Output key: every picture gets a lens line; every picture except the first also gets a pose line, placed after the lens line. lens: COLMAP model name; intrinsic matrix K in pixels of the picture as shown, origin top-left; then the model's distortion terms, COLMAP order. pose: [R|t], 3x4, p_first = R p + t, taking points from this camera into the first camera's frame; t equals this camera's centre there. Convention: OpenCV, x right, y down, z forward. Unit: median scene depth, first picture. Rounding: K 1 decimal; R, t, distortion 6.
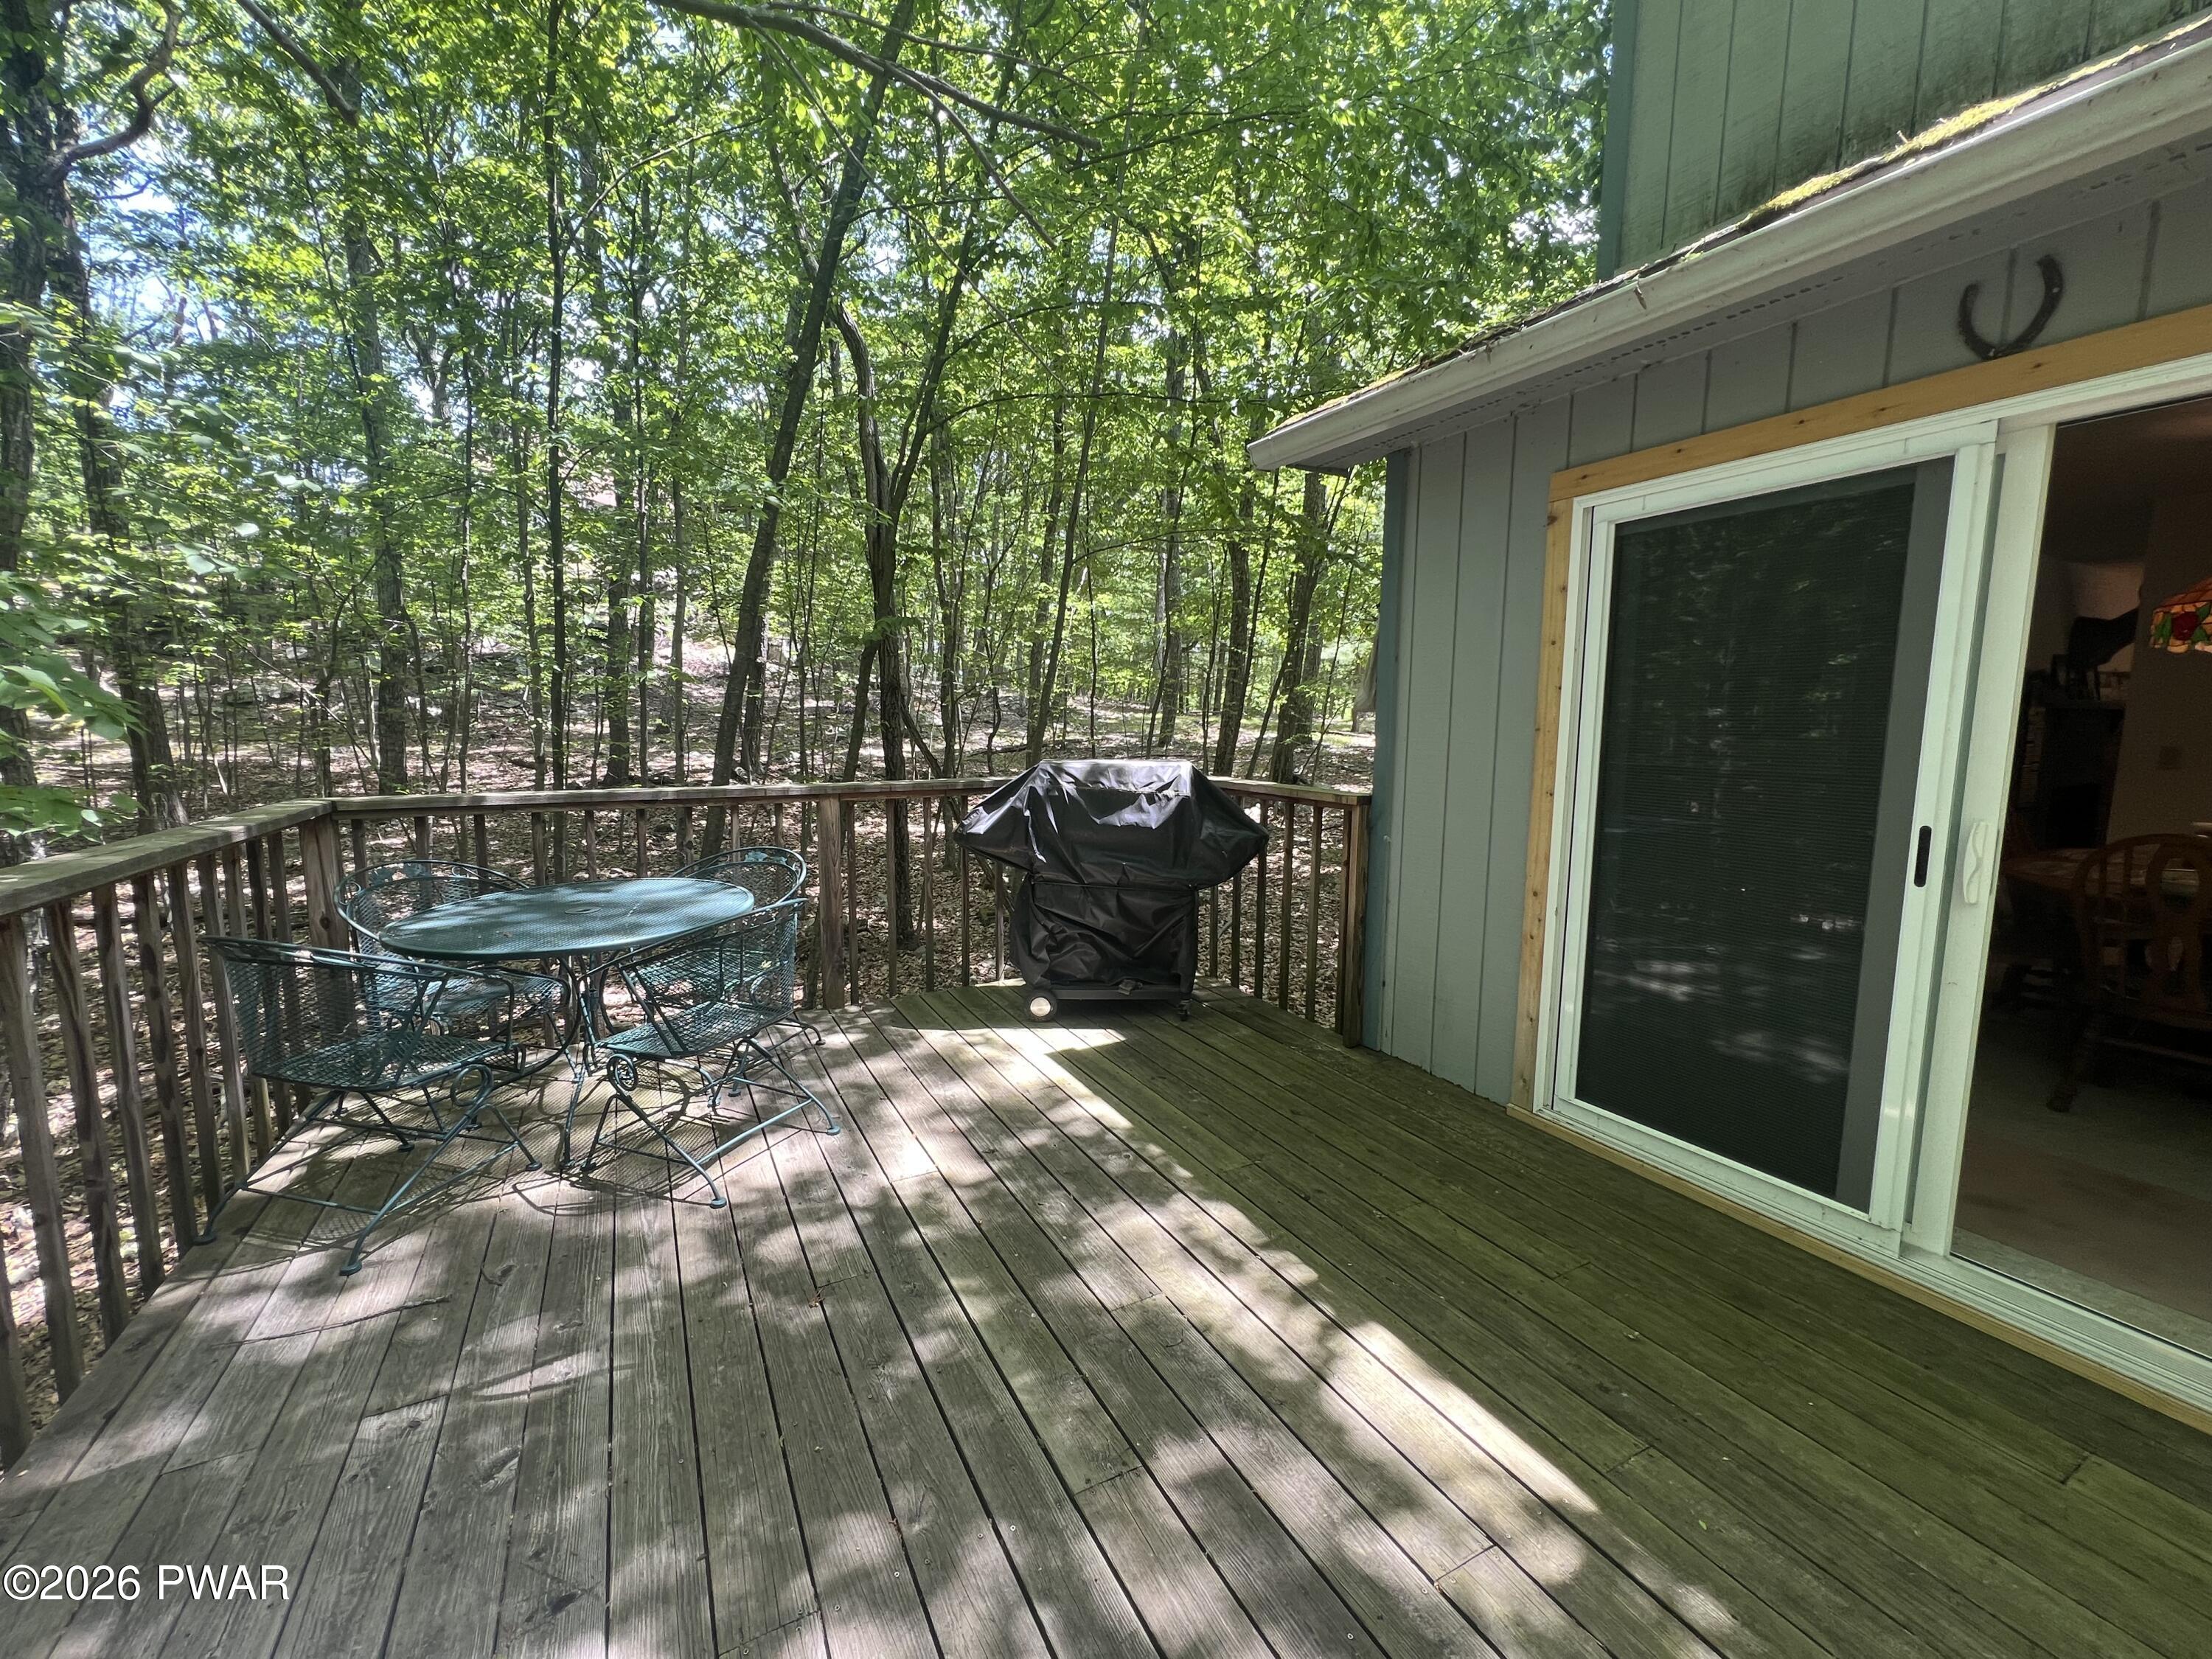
lens RADIAL K [[888.8, 0, 1099.9], [0, 888.8, 828.4], [0, 0, 1]] dist [-0.002606, 0.001080]
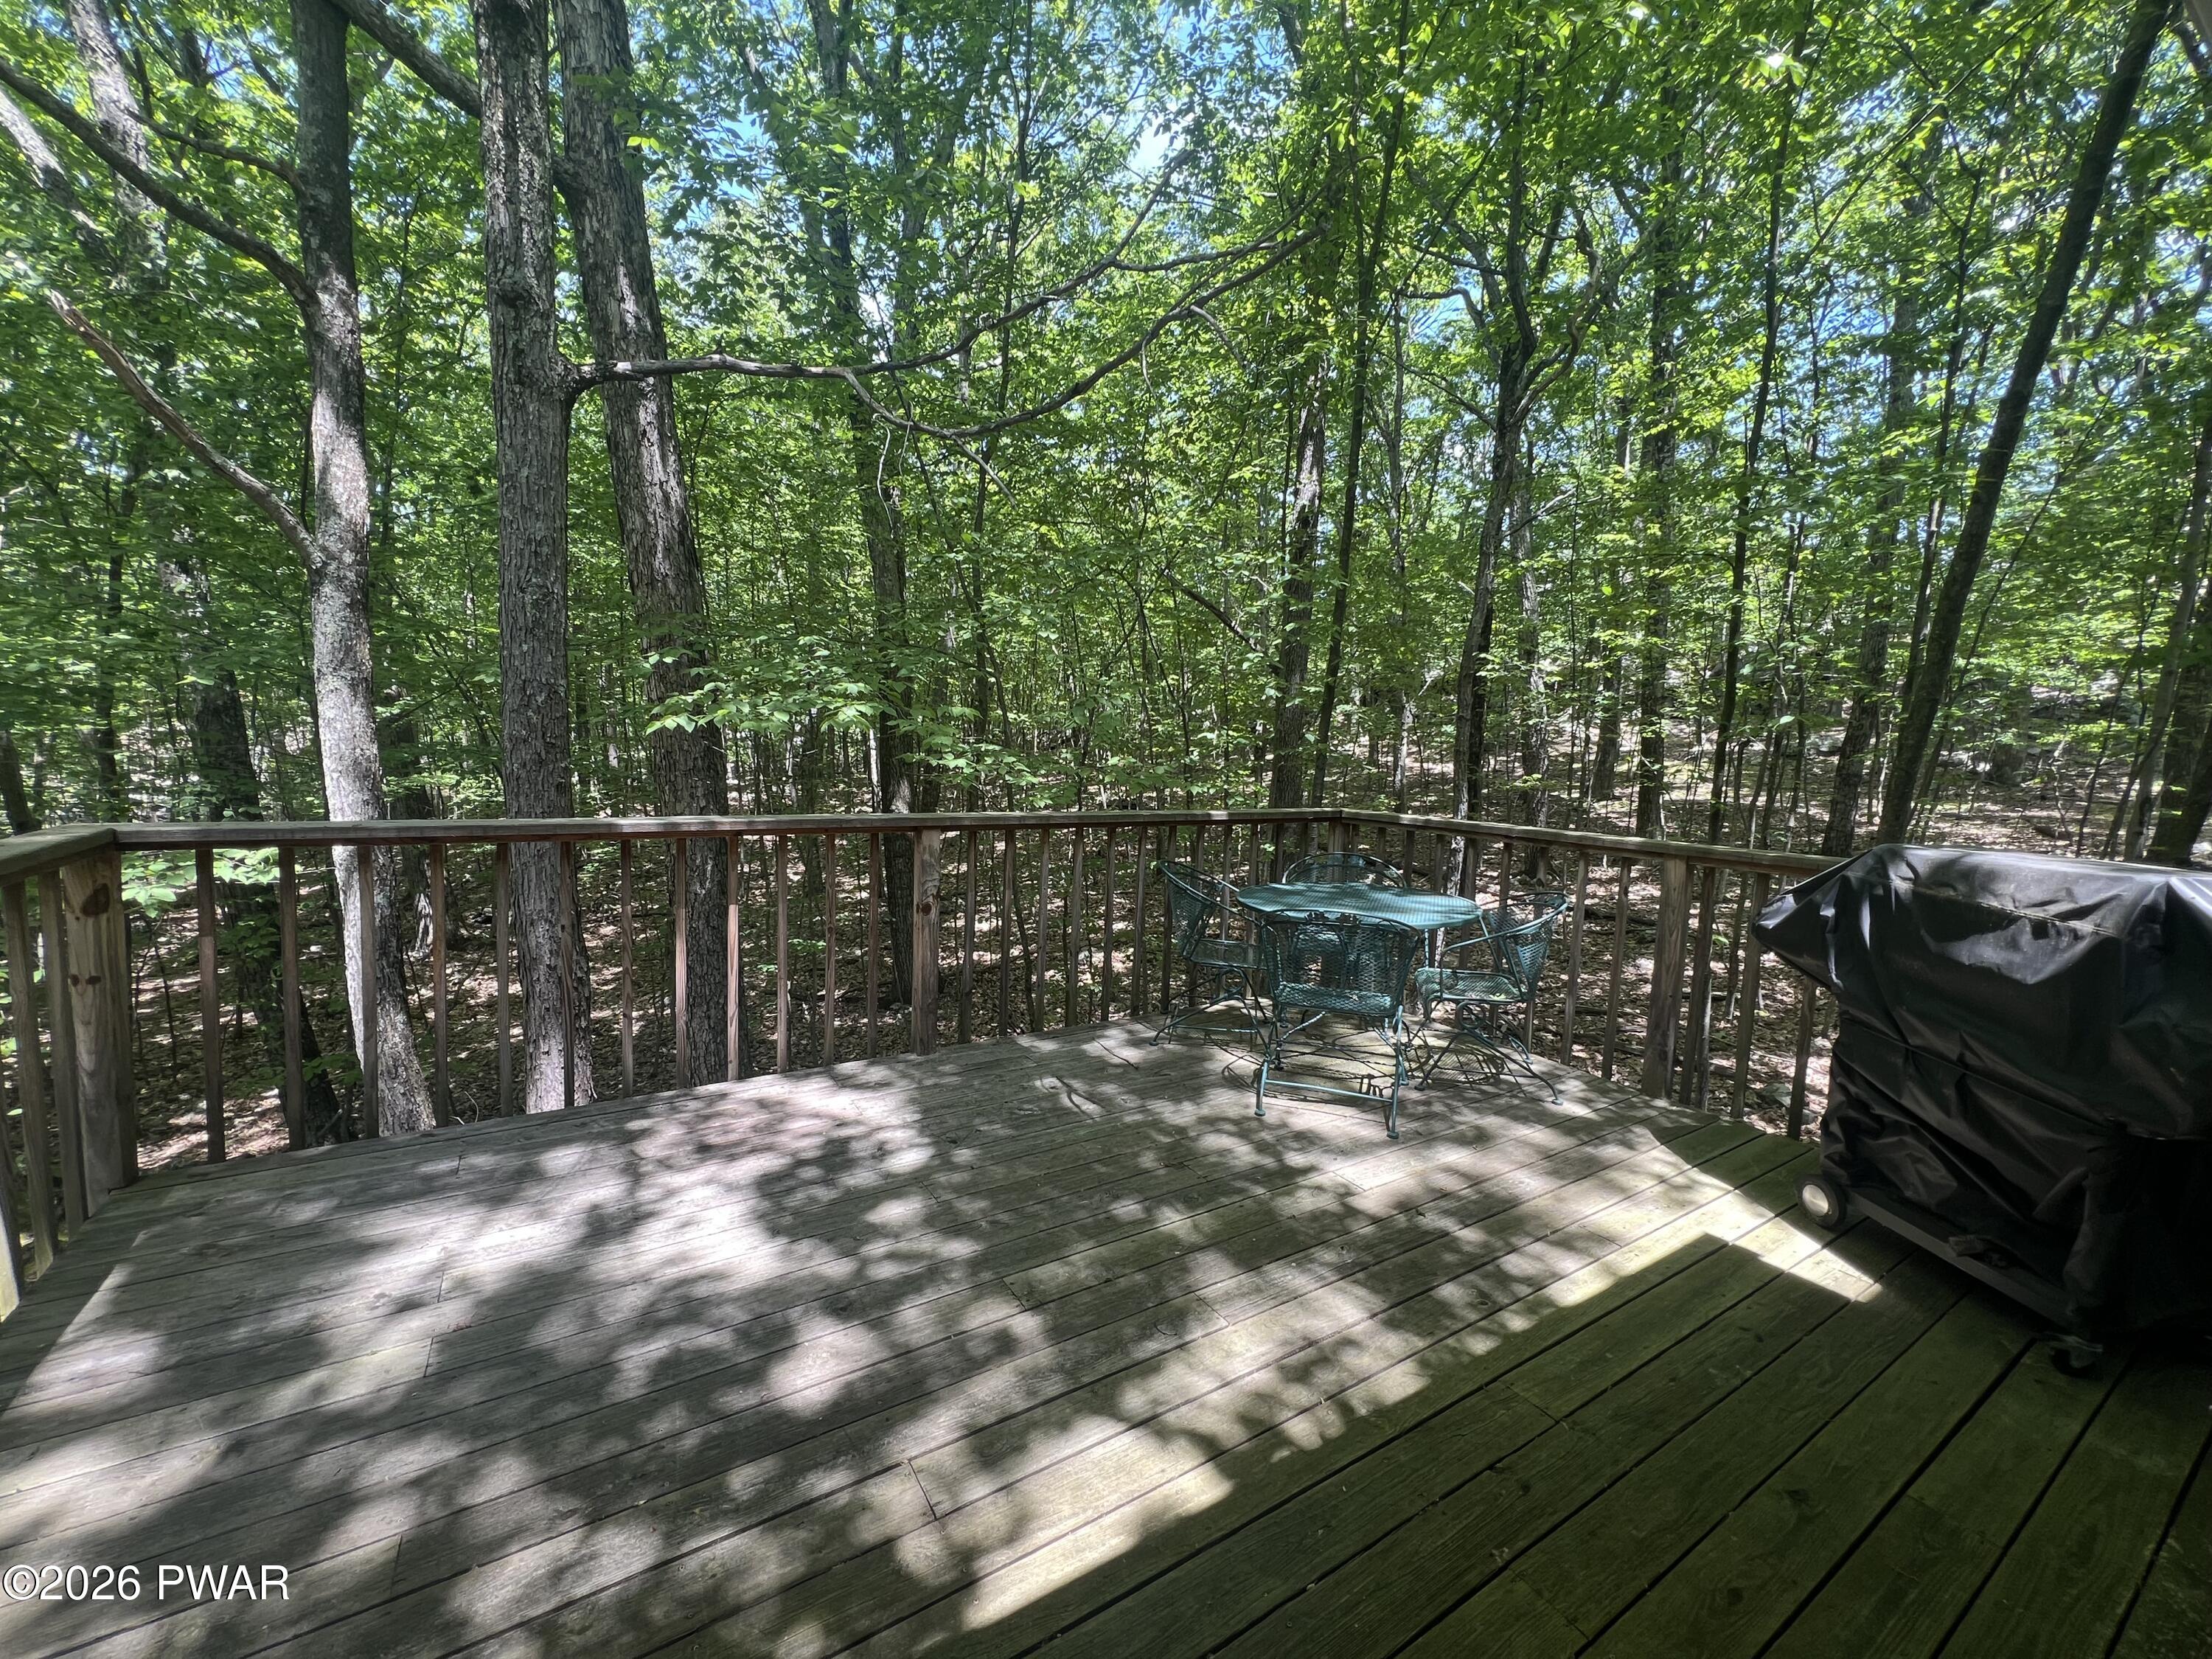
lens RADIAL K [[888.8, 0, 1099.9], [0, 888.8, 828.4], [0, 0, 1]] dist [-0.002606, 0.001080]
pose [[0.071411, 0.092591, -0.993140, 0.797151], [-0.152950, 0.984923, 0.080827, -0.072763], [0.985650, 0.146129, 0.084497, 0.539972]]
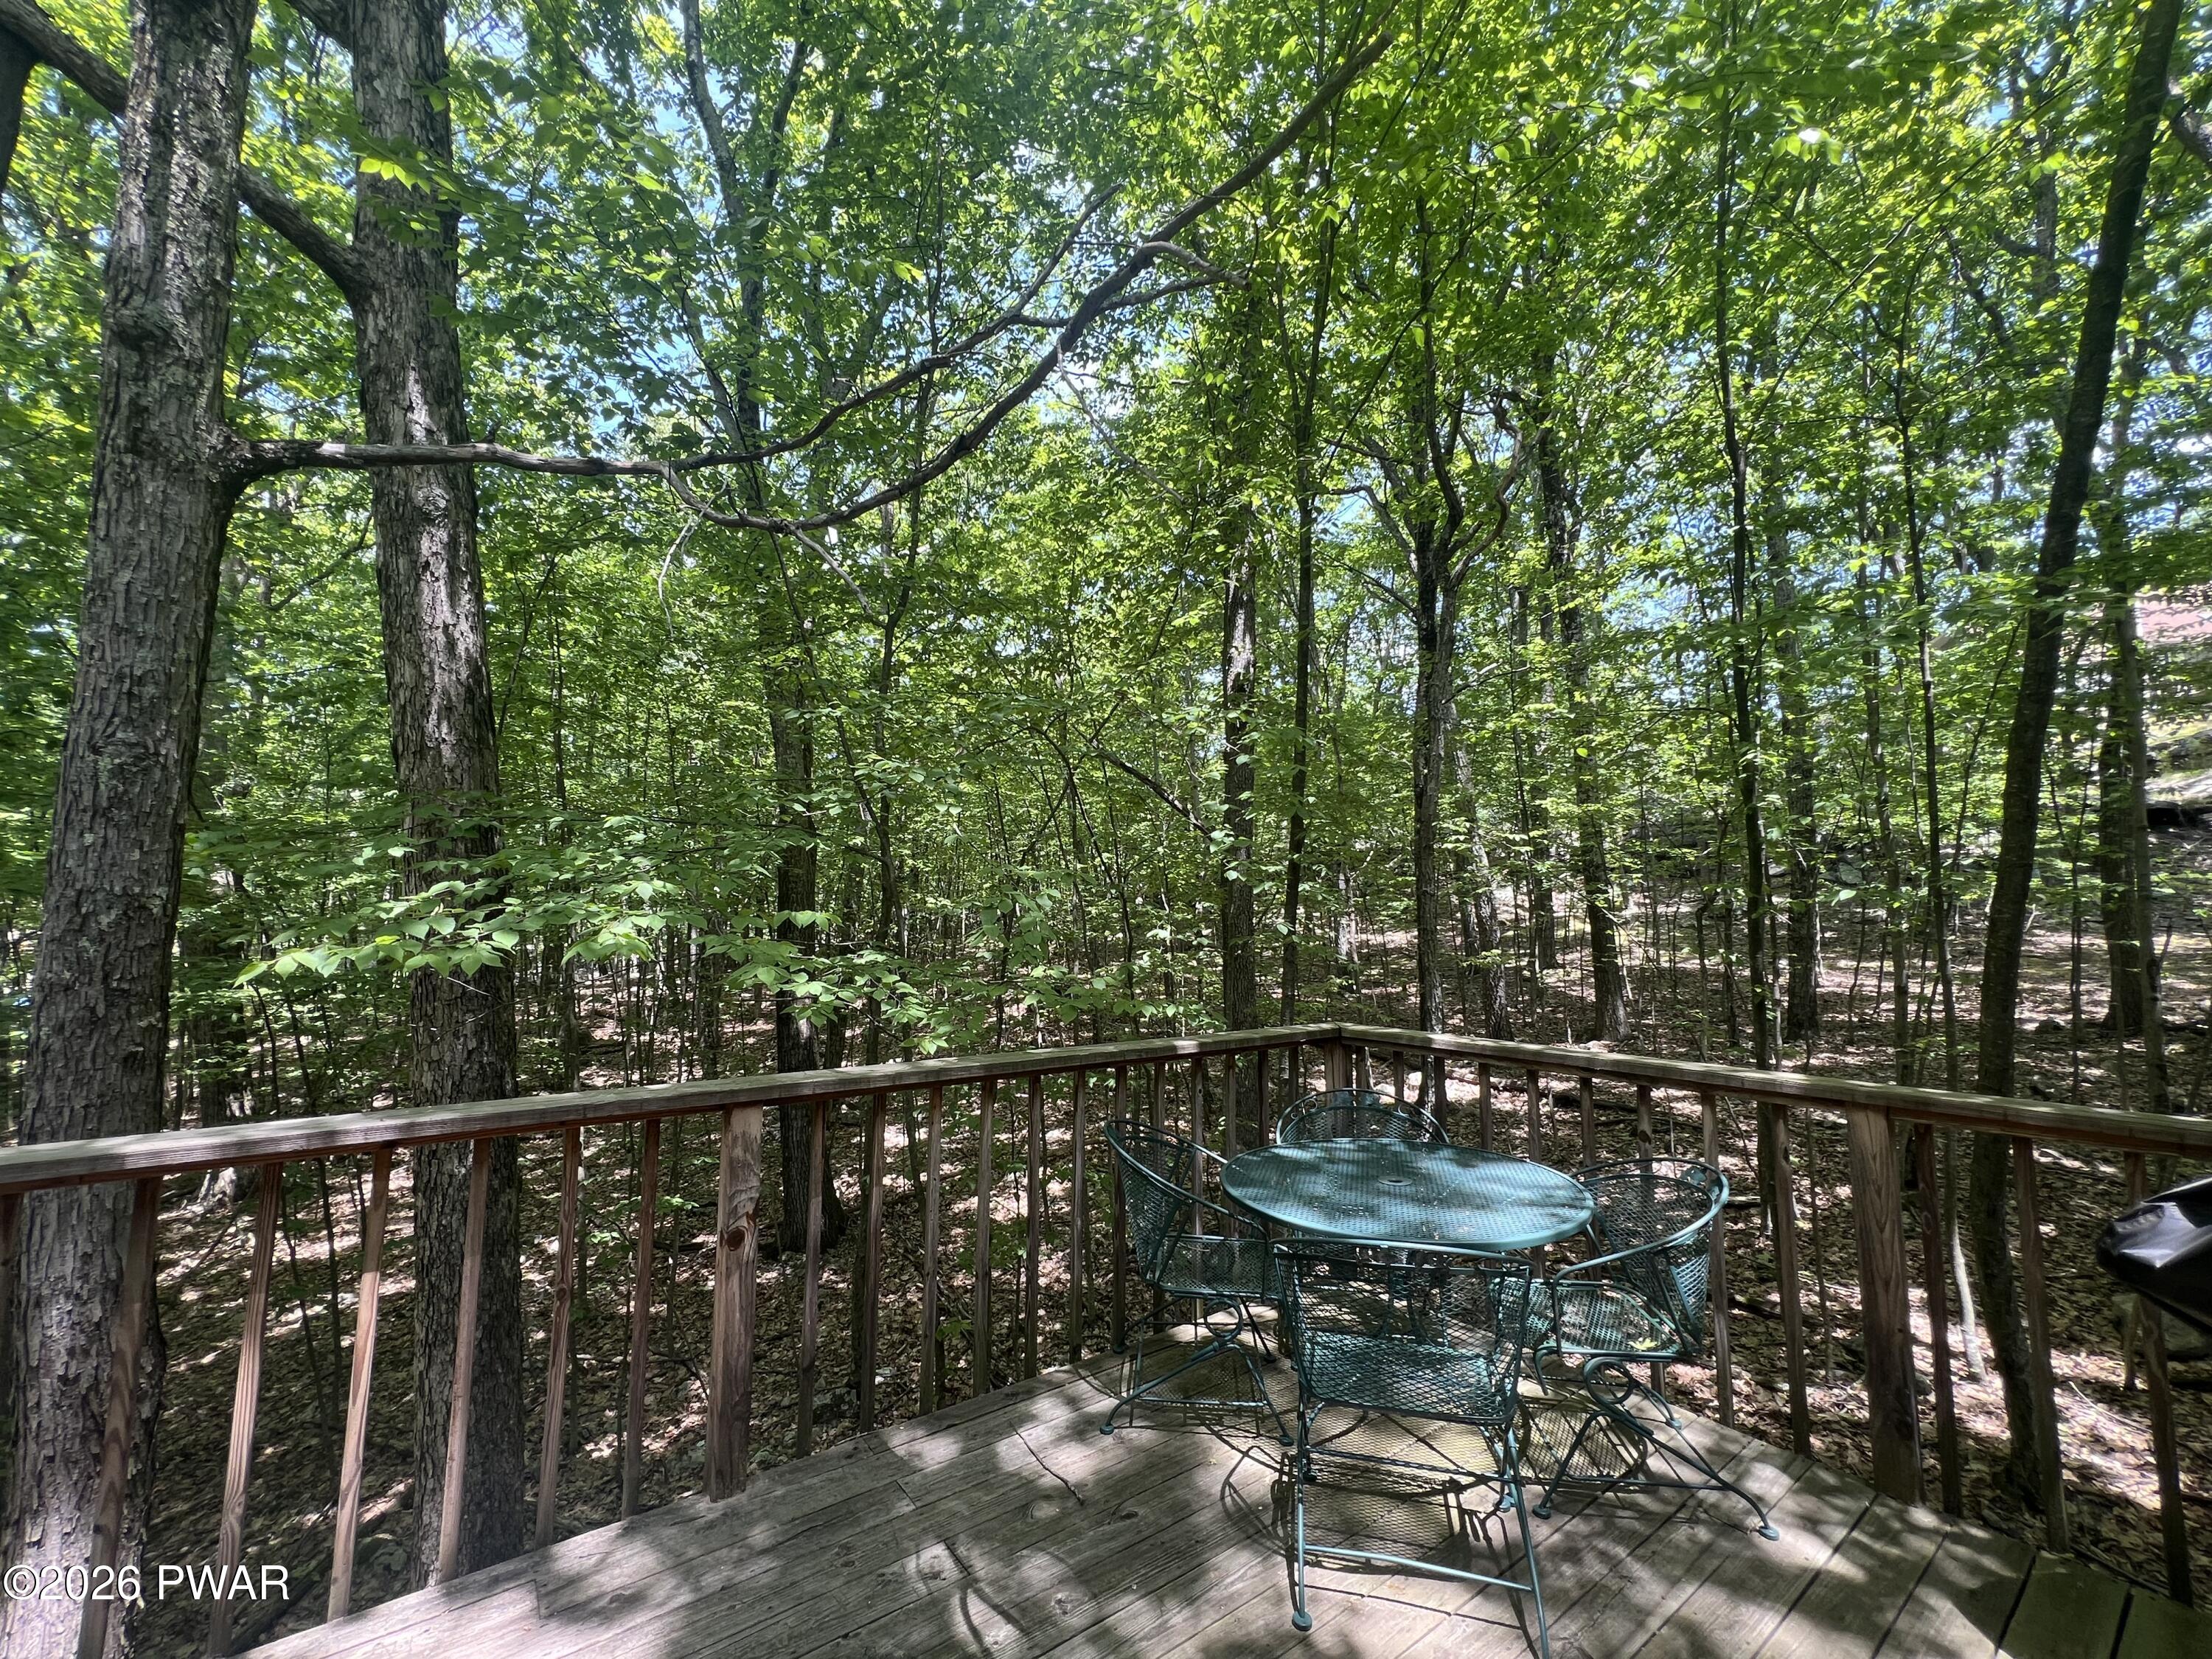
lens RADIAL K [[888.8, 0, 1099.9], [0, 888.8, 828.4], [0, 0, 1]] dist [-0.002606, 0.001080]
pose [[0.146621, -0.106275, -0.983467, 0.344876], [-0.123613, 0.984450, -0.124810, -0.124478], [0.981439, 0.139869, 0.131204, 0.584983]]
